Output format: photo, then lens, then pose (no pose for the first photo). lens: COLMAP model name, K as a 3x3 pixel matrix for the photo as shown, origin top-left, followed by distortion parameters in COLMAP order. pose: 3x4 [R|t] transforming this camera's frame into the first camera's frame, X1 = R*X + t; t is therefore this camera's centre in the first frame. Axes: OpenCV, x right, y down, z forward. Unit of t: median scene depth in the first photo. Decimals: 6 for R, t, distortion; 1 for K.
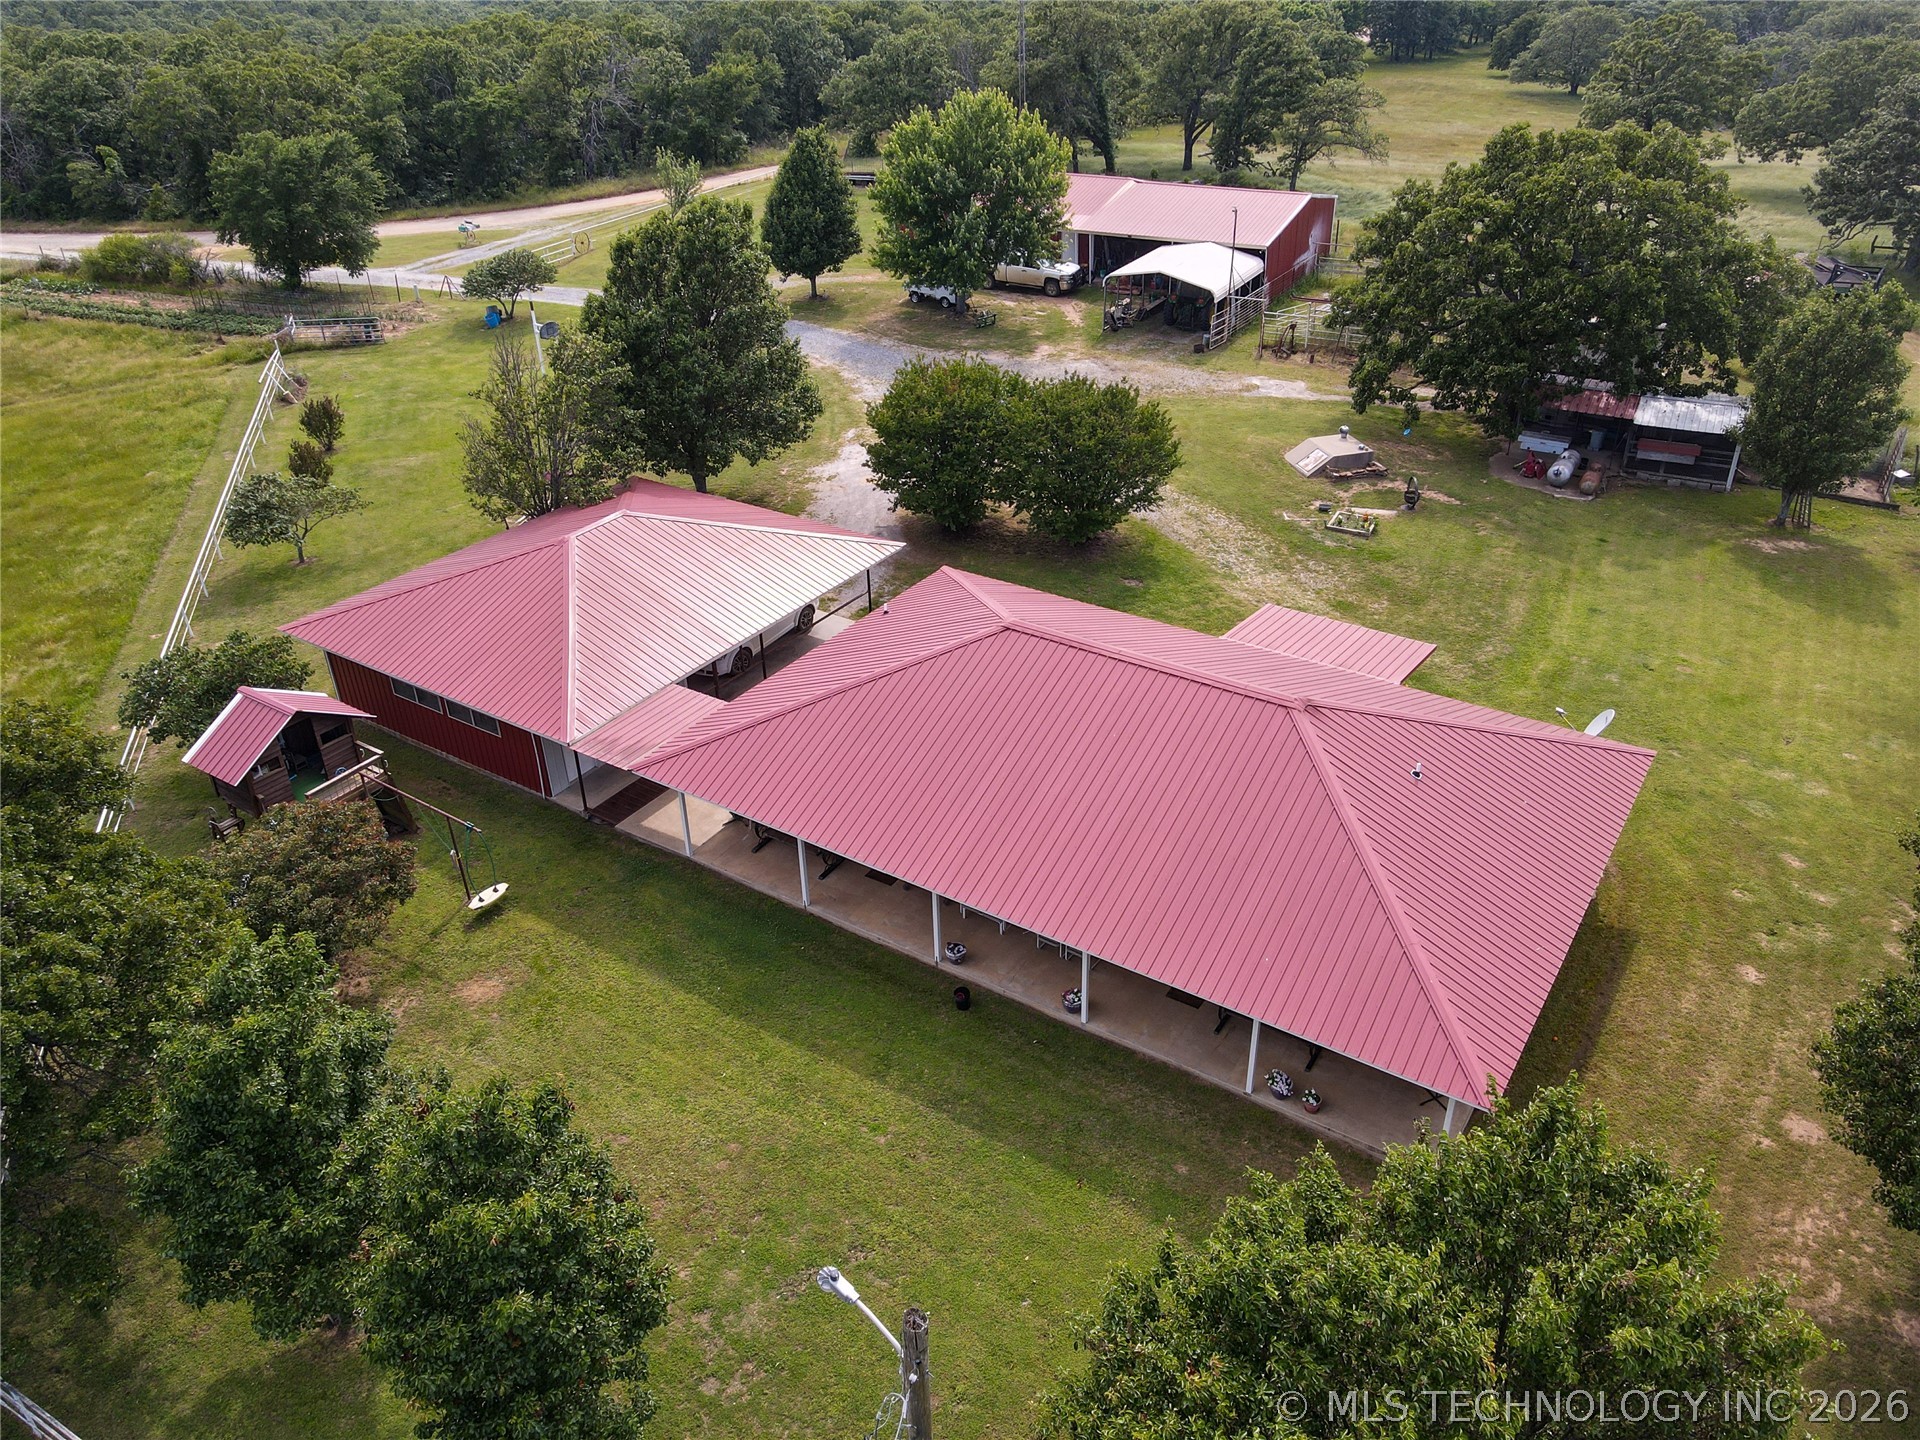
lens RADIAL K [[1359.4, 0, 960.0], [0, 1359.4, 720.0], [0, 0, 1]] dist [0.002082, 0.031495]
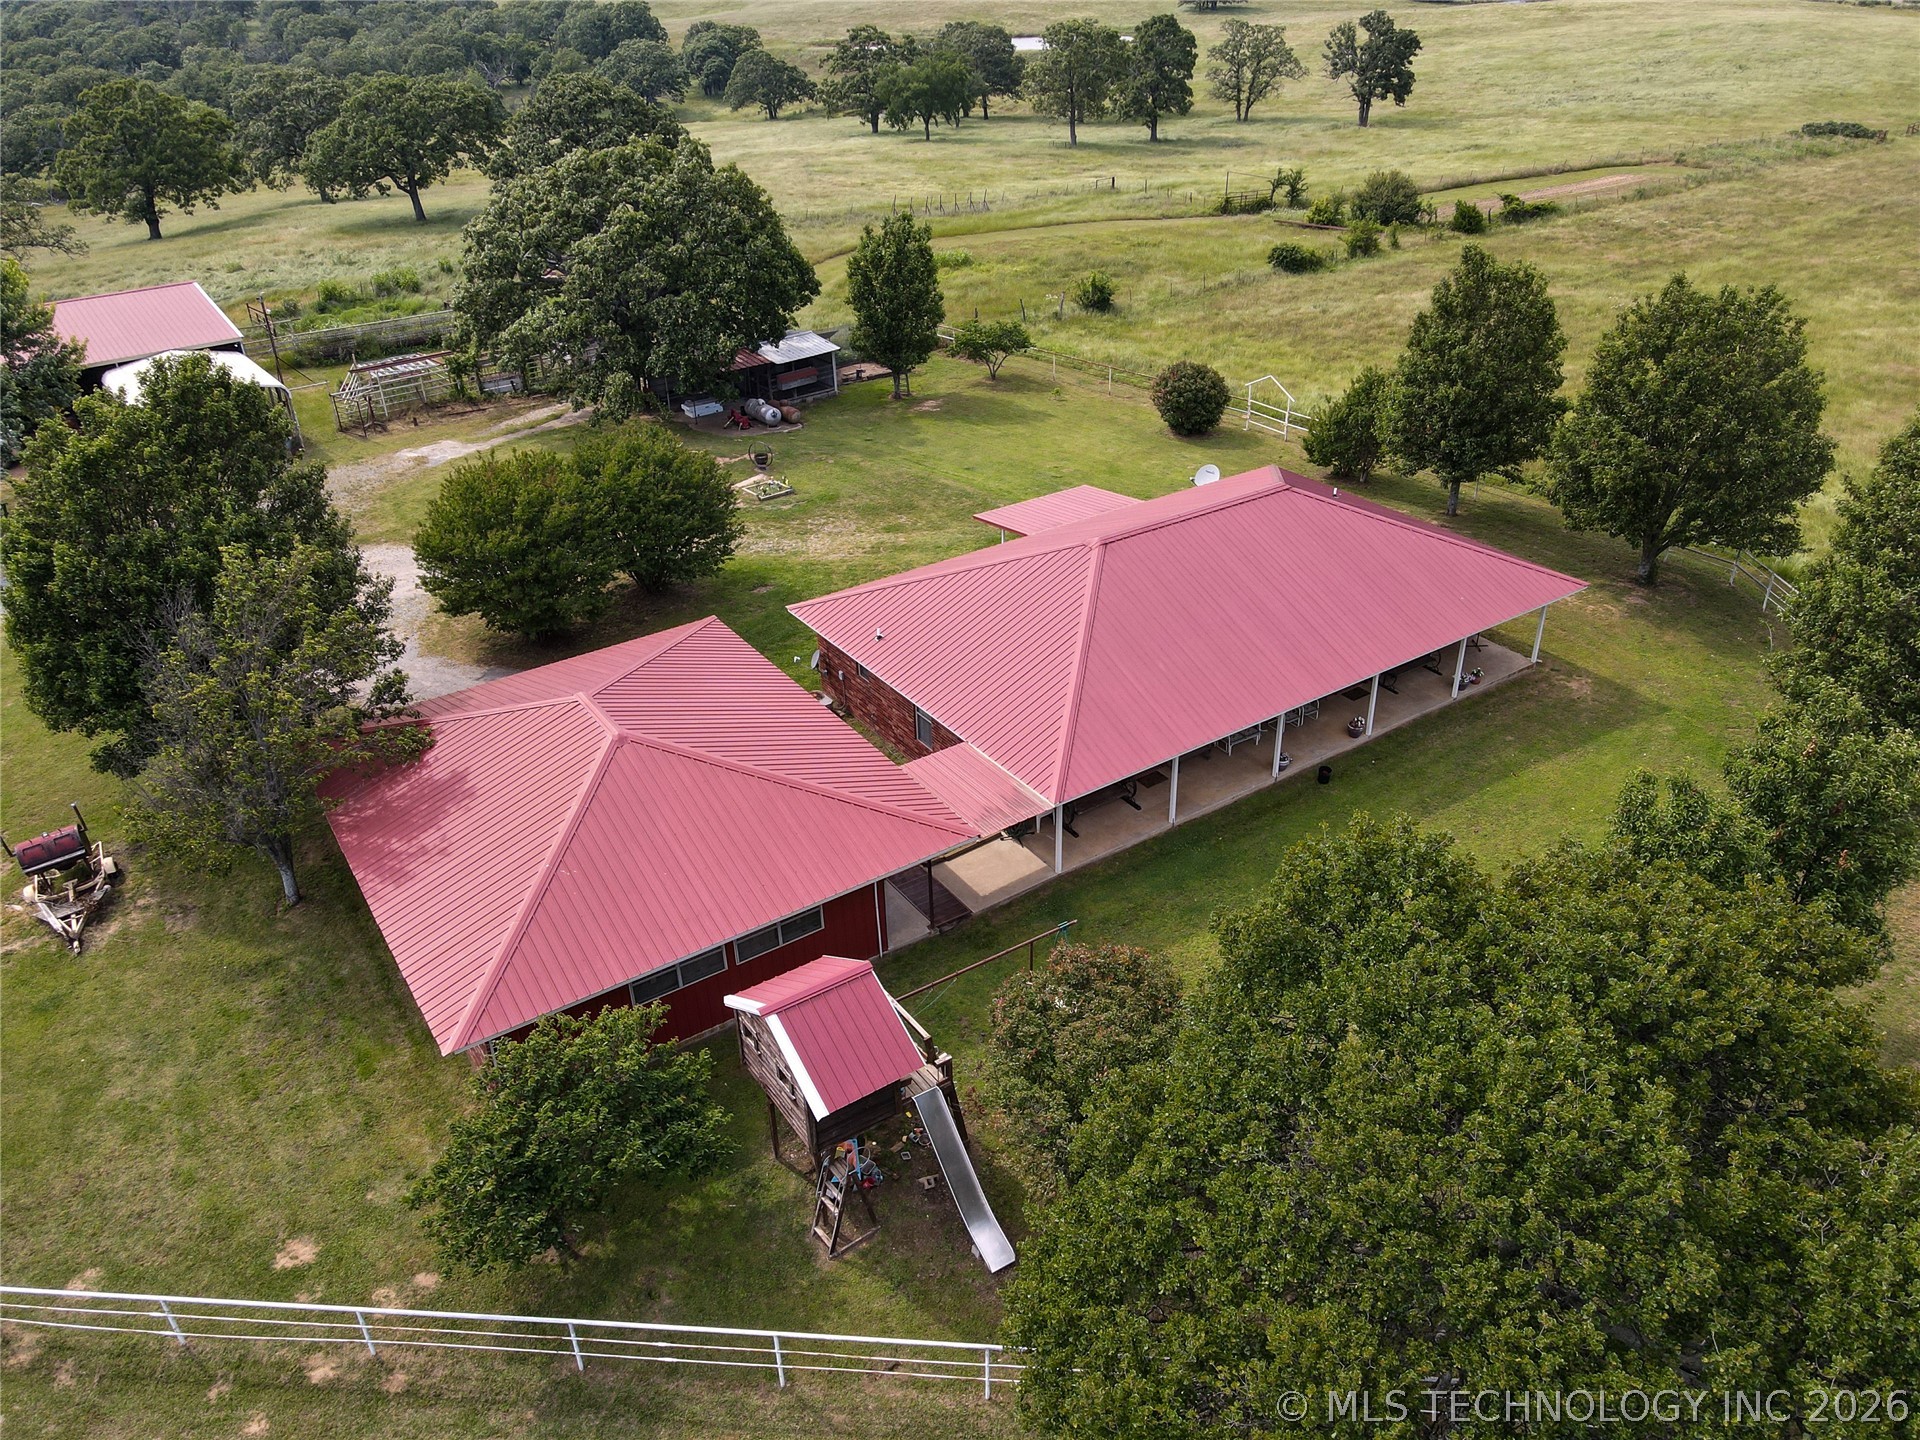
lens RADIAL K [[1359.4, 0, 960.0], [0, 1359.4, 720.0], [0, 0, 1]] dist [0.002082, 0.031495]
pose [[0.400279, -0.460573, 0.792243, -0.652154], [0.494138, 0.836550, 0.236669, -0.179745], [-0.771754, 0.296743, 0.562440, 0.310199]]
